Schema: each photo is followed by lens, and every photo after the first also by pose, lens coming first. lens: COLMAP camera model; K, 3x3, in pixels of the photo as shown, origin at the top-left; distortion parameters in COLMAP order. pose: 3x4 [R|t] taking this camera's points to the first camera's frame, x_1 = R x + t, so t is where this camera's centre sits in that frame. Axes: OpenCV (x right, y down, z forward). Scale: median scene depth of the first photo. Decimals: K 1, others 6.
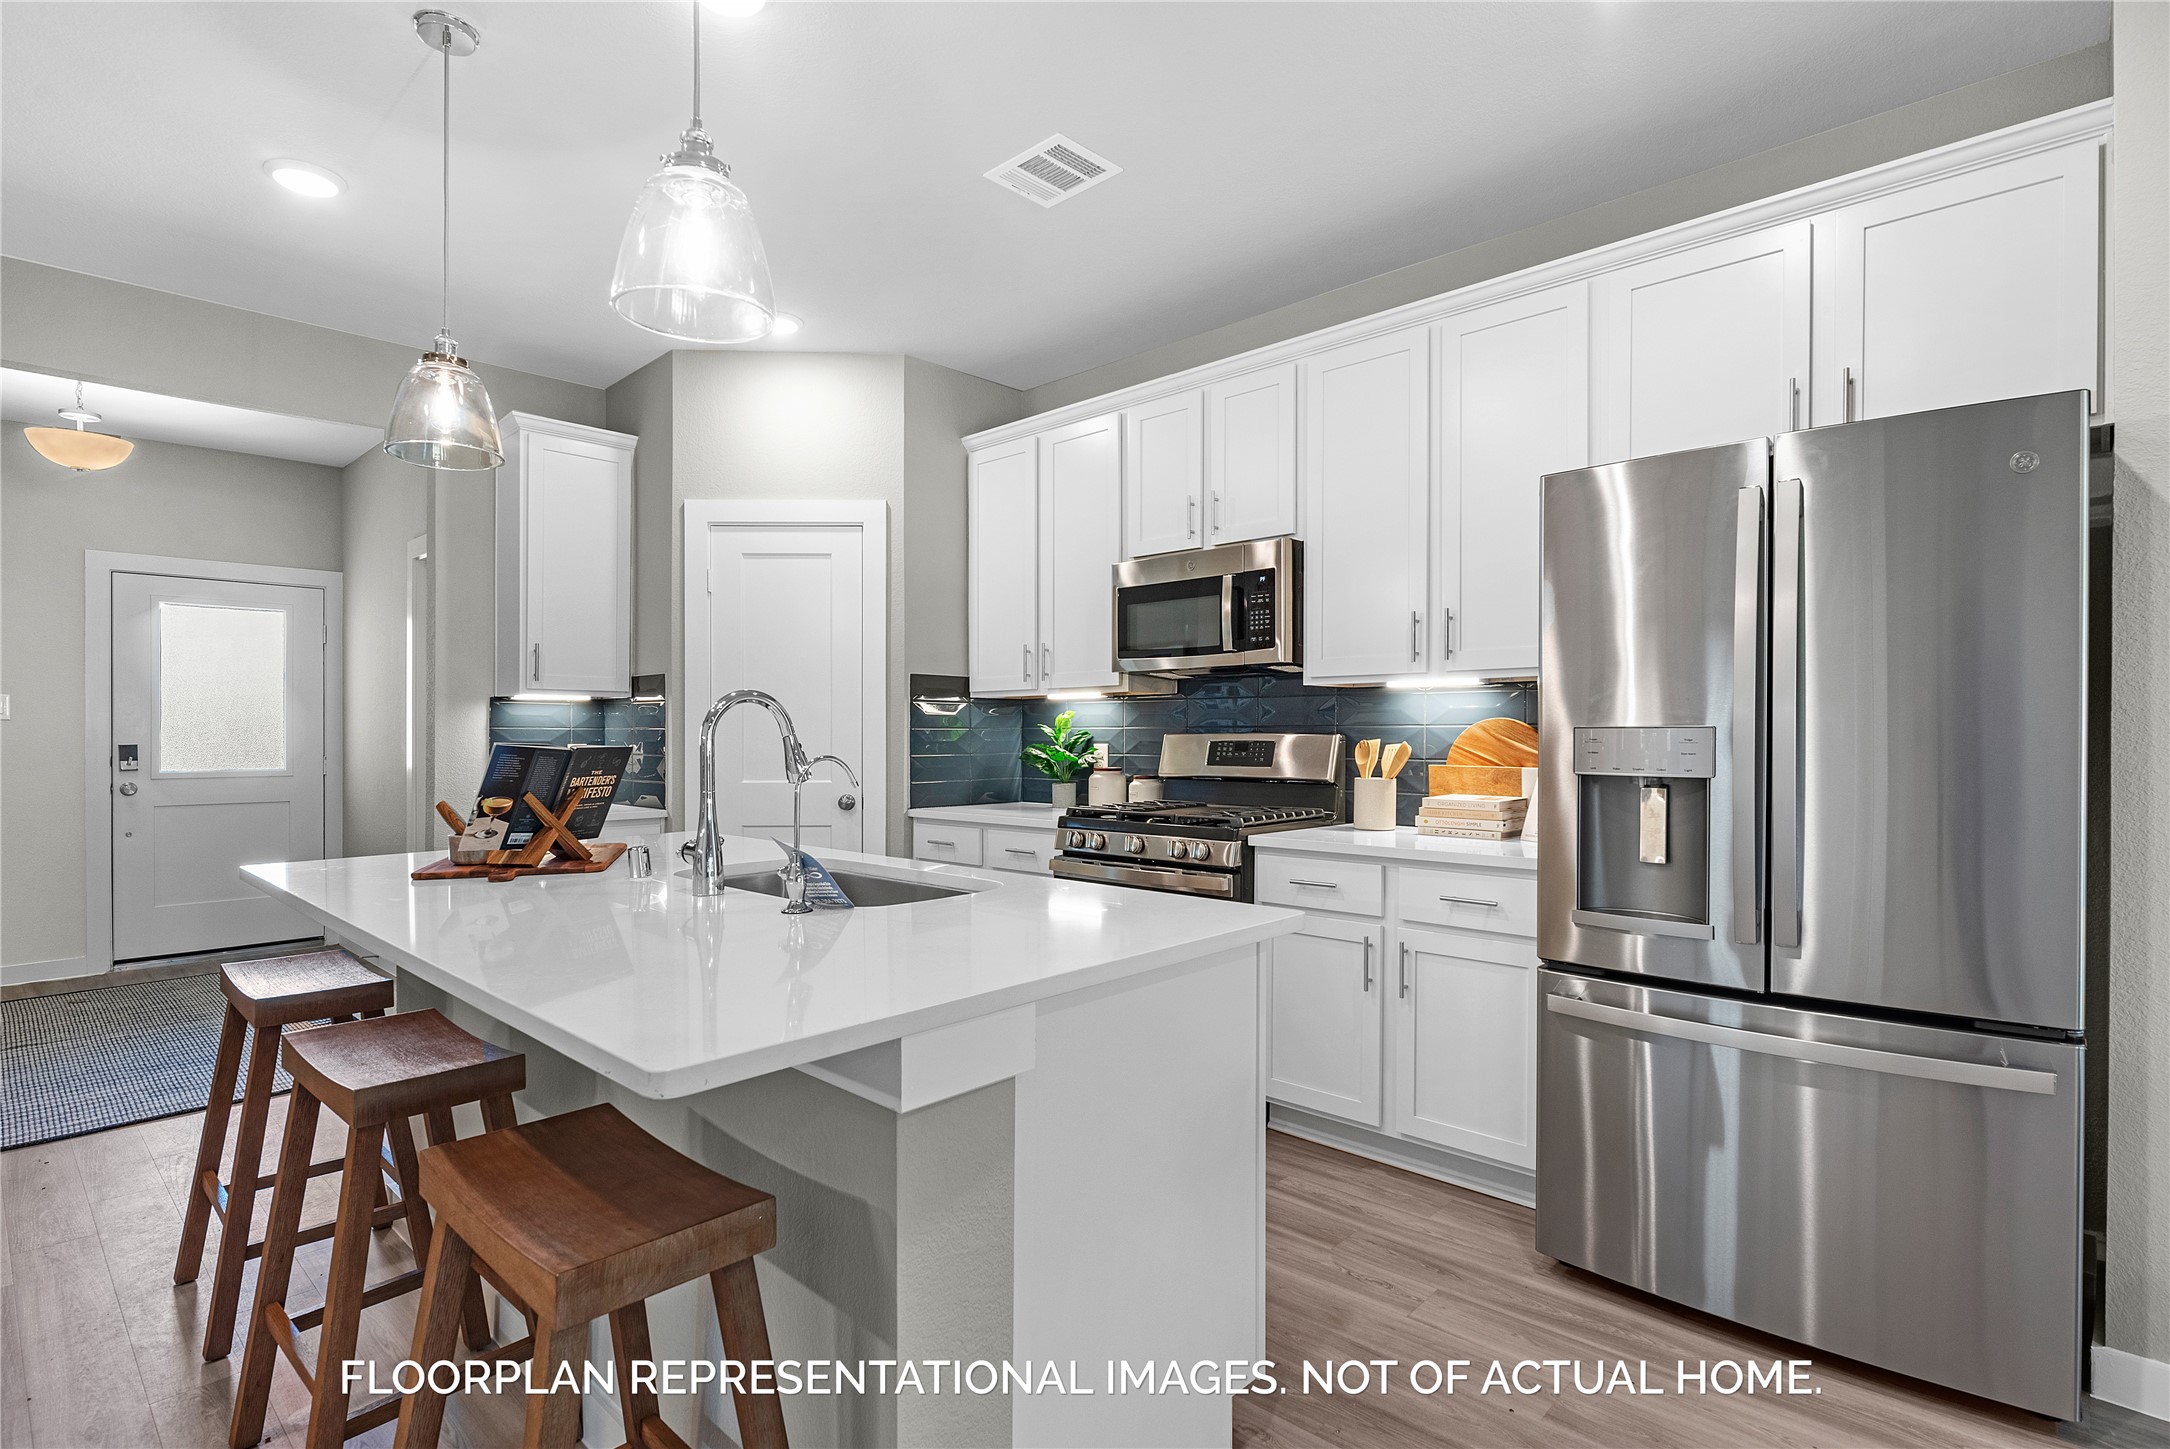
lens RADIAL K [[1065.9, 0, 1084.2], [0, 1065.9, 750.4], [0, 0, 1]] dist [-0.000761, 0.000024]
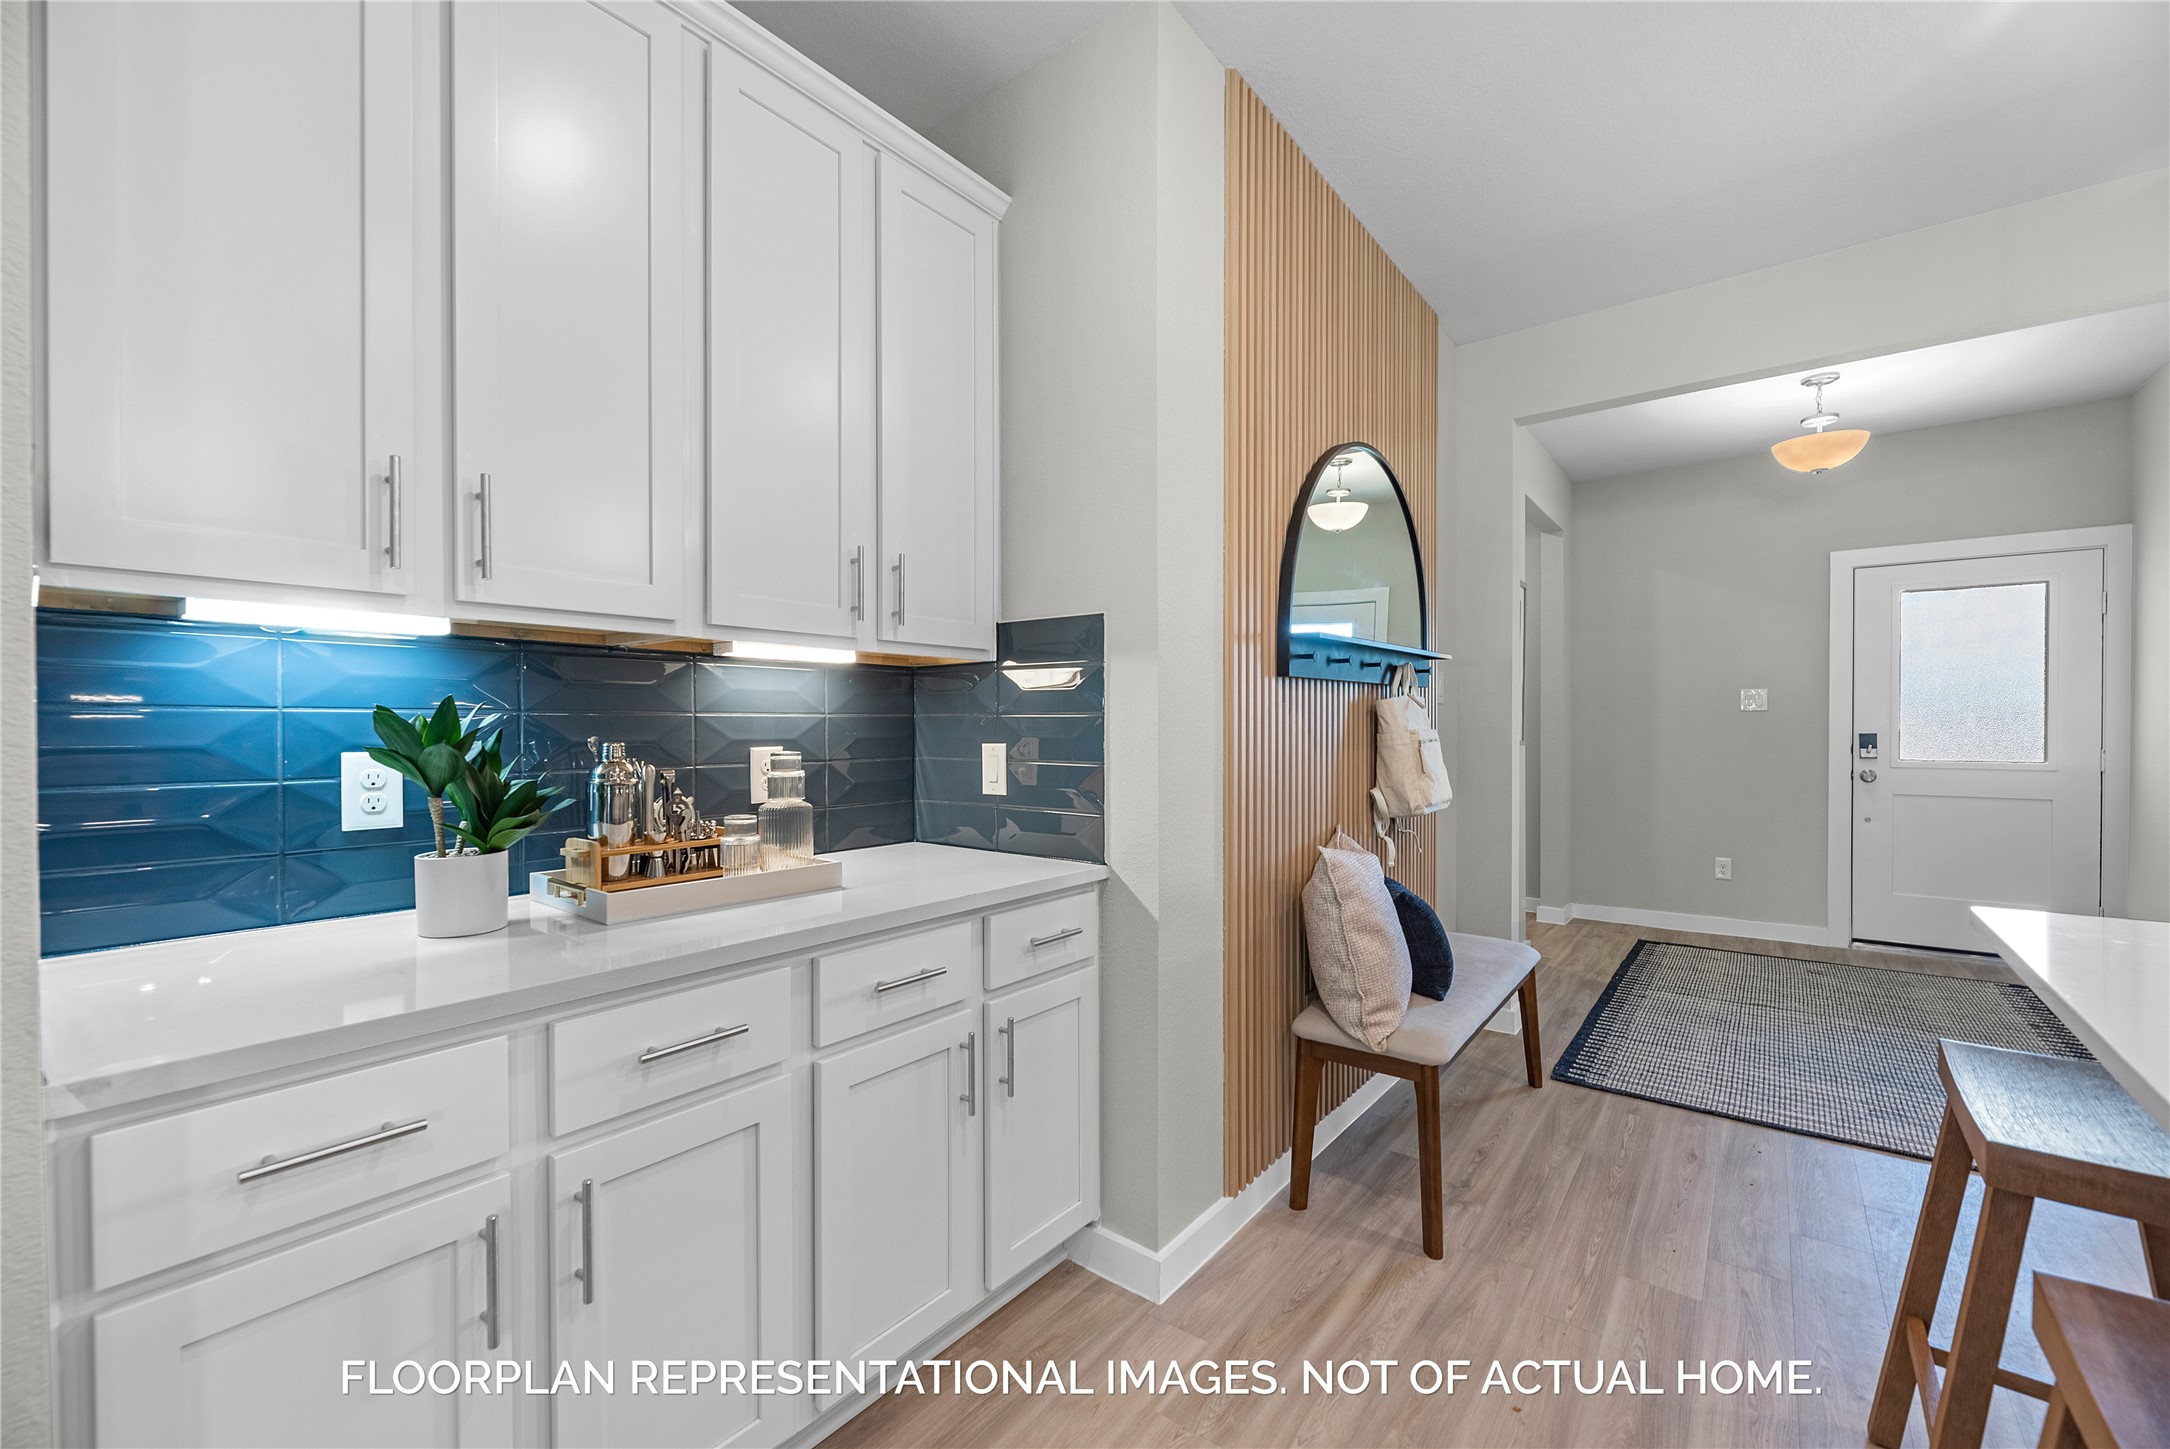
lens RADIAL K [[897.7, 0, 1078.2], [0, 897.7, 742.7], [0, 0, 1]] dist [0.001732, 0.000105]
pose [[0.104712, 0.005347, -0.994488, -0.177484], [-0.002708, 0.999983, 0.005092, 0.002702], [0.994499, 0.002160, 0.104725, 0.236983]]
